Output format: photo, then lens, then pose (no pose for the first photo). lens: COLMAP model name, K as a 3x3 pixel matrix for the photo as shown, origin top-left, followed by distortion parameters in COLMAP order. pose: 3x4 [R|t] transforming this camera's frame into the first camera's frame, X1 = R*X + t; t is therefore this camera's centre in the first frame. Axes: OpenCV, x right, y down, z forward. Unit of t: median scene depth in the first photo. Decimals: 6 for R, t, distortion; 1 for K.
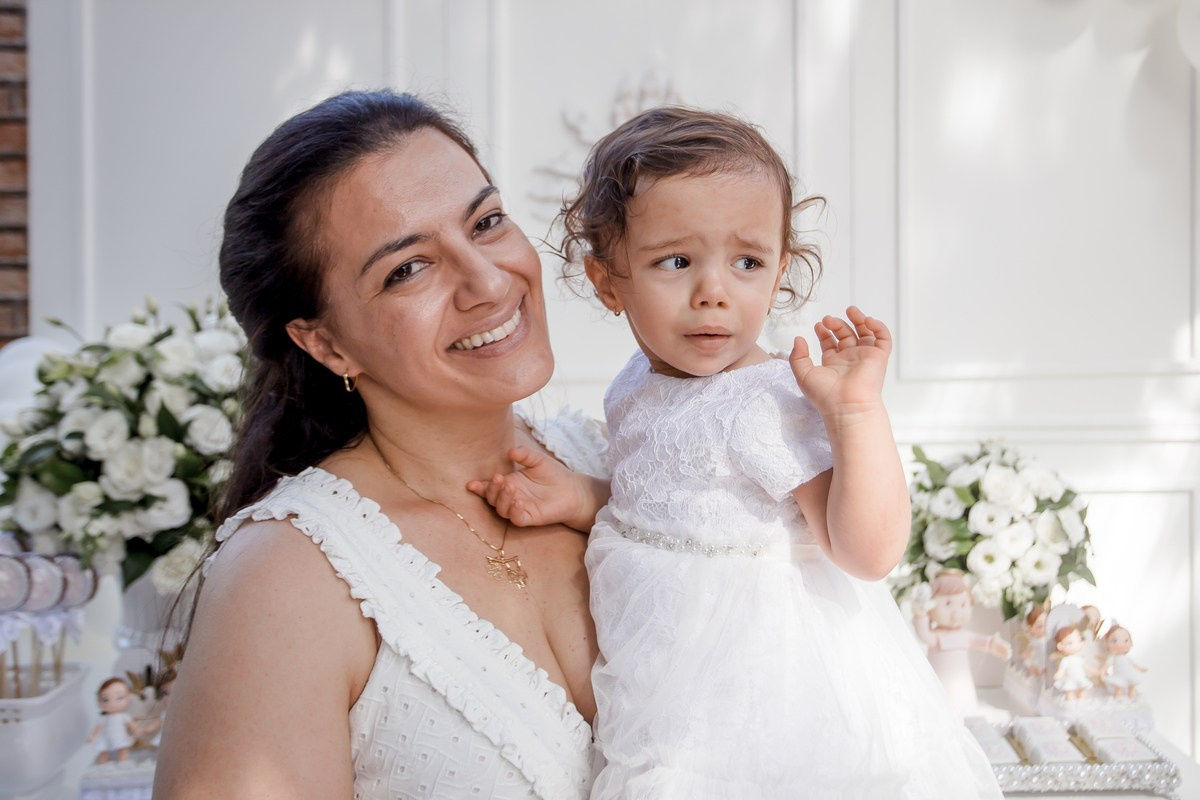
lens RADIAL K [[1235.4, 0, 679.4], [0, 1235.4, 307.5], [0, 0, 1]] dist [-0.014437, 0.051462]
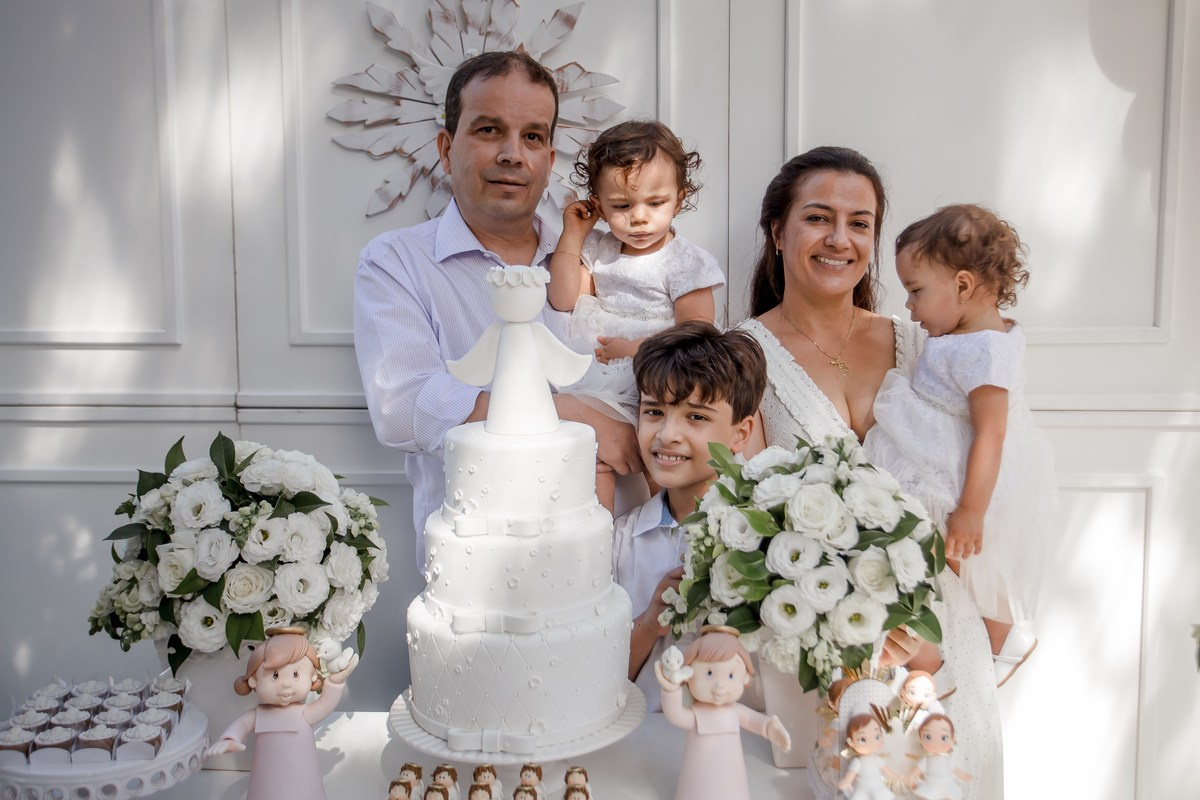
lens RADIAL K [[1245.9, 0, 653.4], [0, 1245.9, 361.4], [0, 0, 1]] dist [-0.010265, 0.100094]
pose [[0.997868, 0.014184, -0.063711, 0.239538], [-0.008387, 0.995875, 0.090353, -0.009886], [0.064730, -0.089626, 0.993870, 0.297105]]
